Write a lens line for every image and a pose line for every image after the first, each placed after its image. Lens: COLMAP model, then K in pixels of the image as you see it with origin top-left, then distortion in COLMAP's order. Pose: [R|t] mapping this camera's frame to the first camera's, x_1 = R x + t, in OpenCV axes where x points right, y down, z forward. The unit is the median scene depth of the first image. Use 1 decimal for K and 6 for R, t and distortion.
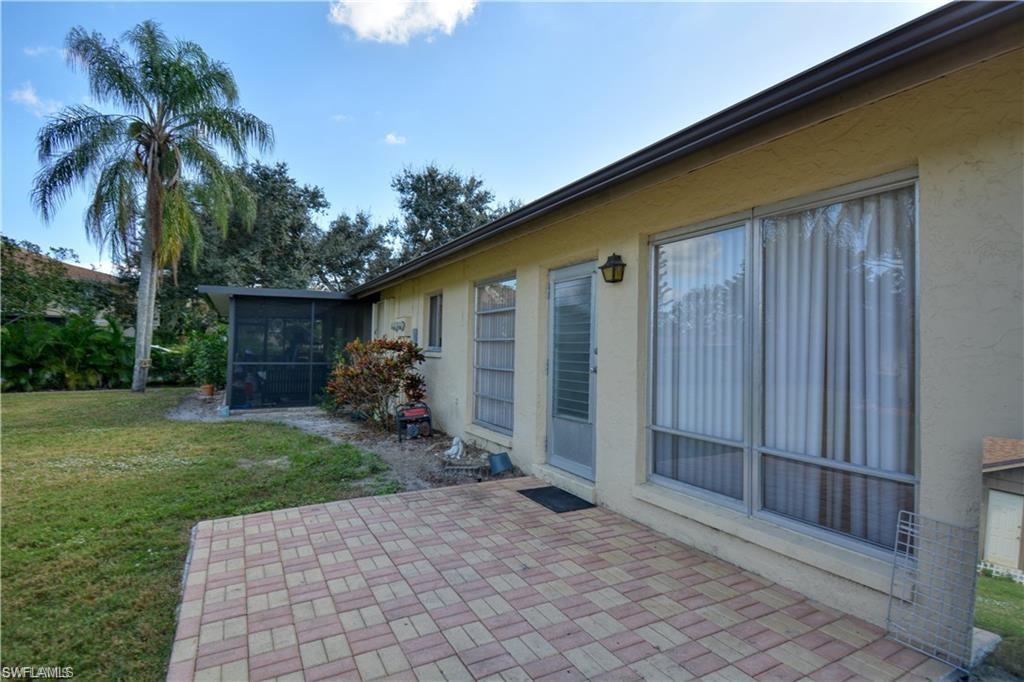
lens RADIAL K [[514.9, 0, 512.0], [0, 514.9, 341.0], [0, 0, 1]] dist [-0.000959, -0.000564]
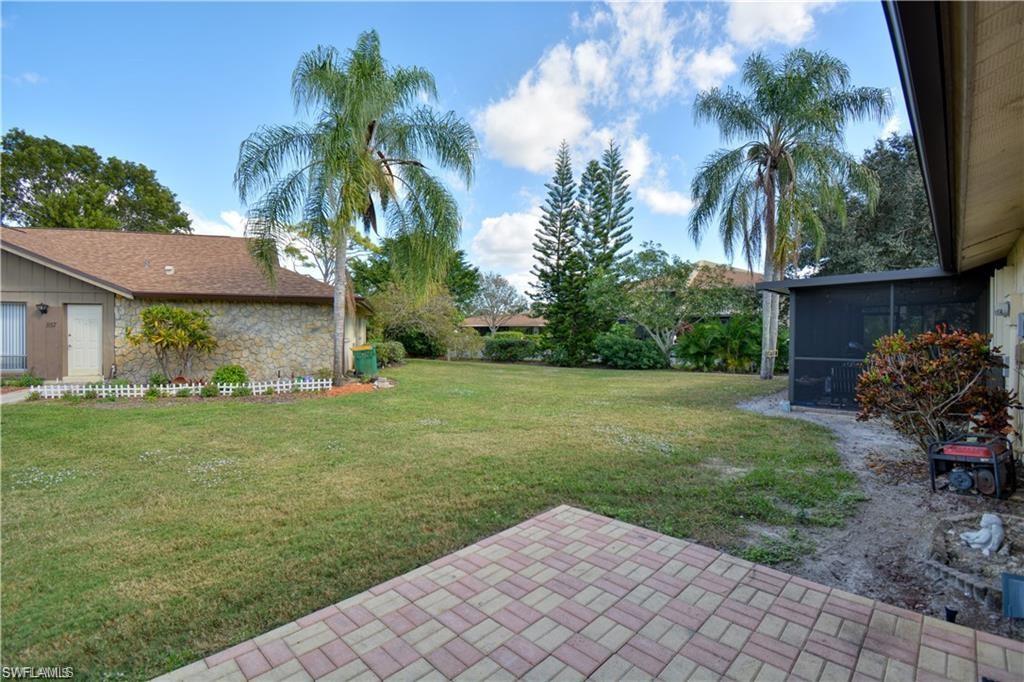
lens RADIAL K [[455.3, 0, 511.2], [0, 455.3, 335.3], [0, 0, 1]] dist [-0.014621, -0.000698]
pose [[0.293329, -0.010295, -0.955956, 0.110959], [0.017281, 0.999836, -0.005465, -0.003369], [0.955855, -0.014917, 0.293458, 0.228601]]
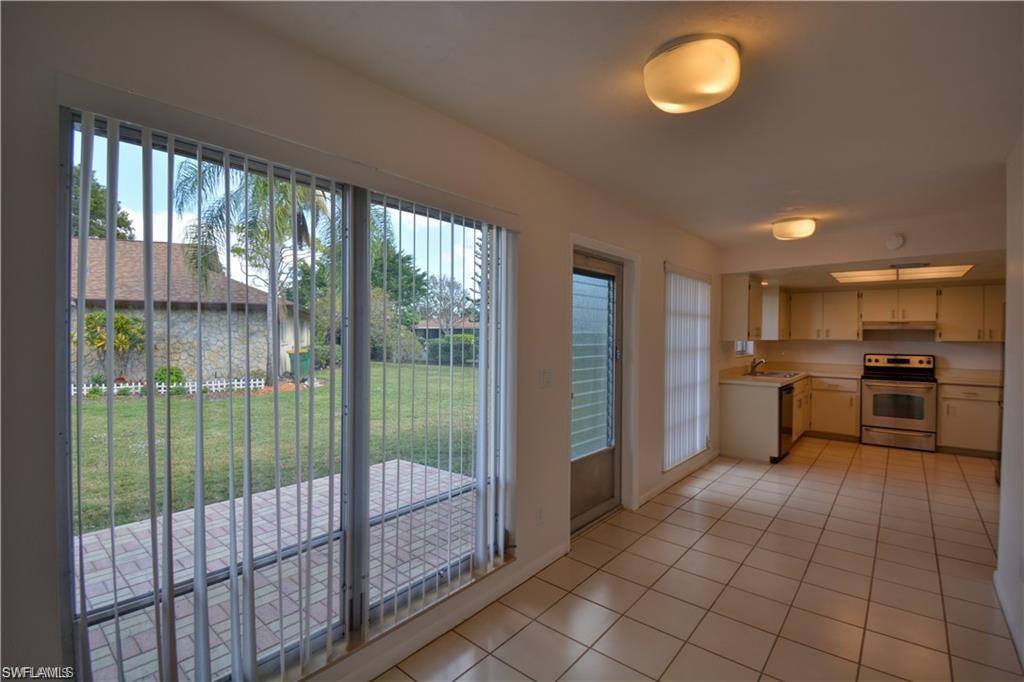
lens RADIAL K [[463.2, 0, 509.3], [0, 463.2, 335.2], [0, 0, 1]] dist [0.000024, -0.019303]
pose [[0.363472, -0.013134, -0.931512, 0.333960], [0.014218, 0.999862, -0.008550, -0.009069], [0.931496, -0.010137, 0.363609, 0.299371]]
